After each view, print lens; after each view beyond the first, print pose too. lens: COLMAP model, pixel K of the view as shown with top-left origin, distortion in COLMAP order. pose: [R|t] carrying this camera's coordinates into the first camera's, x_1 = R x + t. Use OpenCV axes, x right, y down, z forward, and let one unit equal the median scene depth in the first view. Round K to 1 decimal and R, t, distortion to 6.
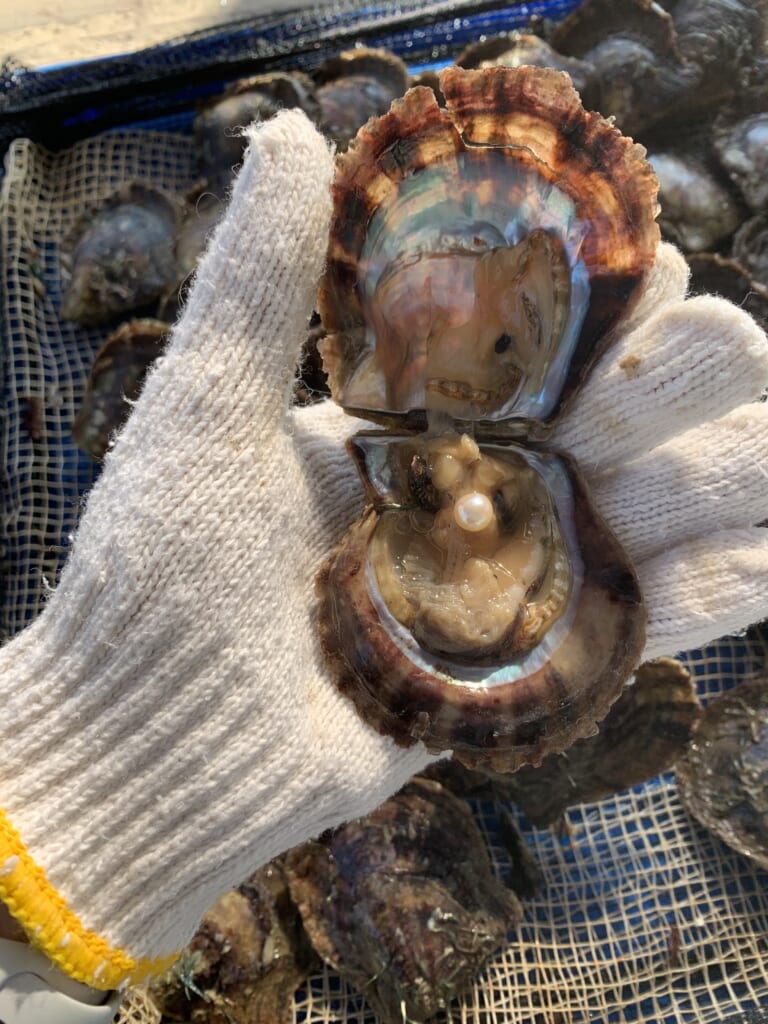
lens RADIAL K [[775.1, 0, 382.7], [0, 775.1, 562.7], [0, 0, 1]] dist [0.043065, -0.001083]
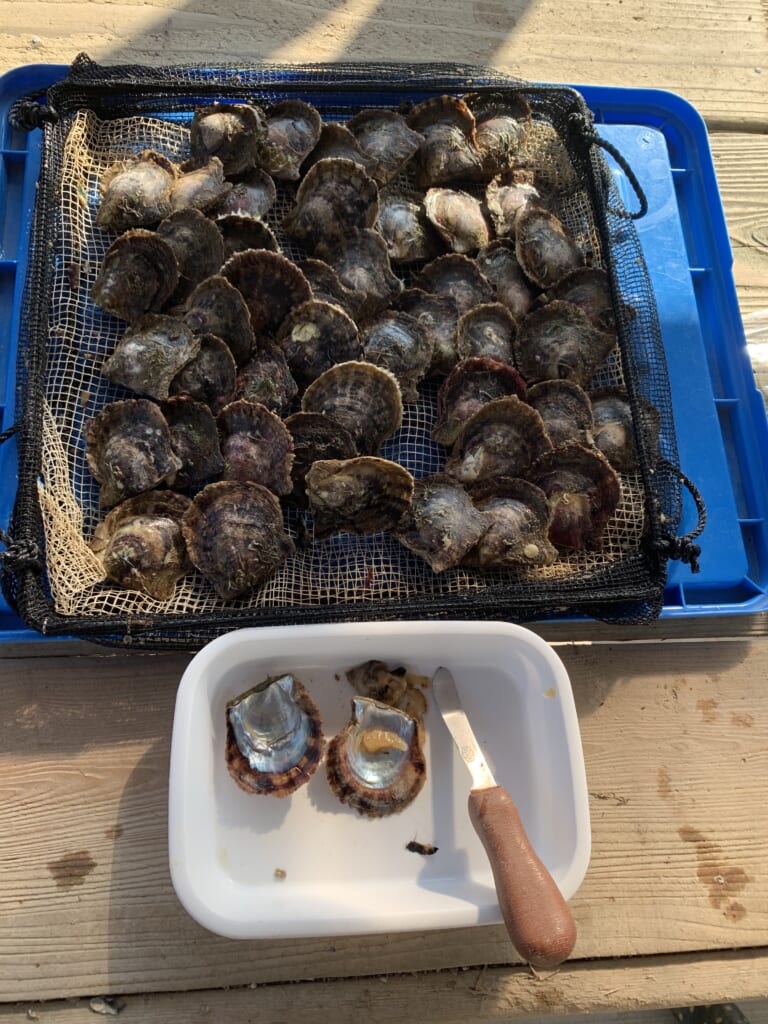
lens RADIAL K [[761.5, 0, 384.0], [0, 761.5, 512.0], [0, 0, 1]] dist [-0.001052, 0.000359]
pose [[0.983949, 0.150681, 0.095597, 0.154372], [-0.150906, 0.988536, -0.004917, 0.245159], [-0.095242, -0.009588, 0.995408, -0.777868]]
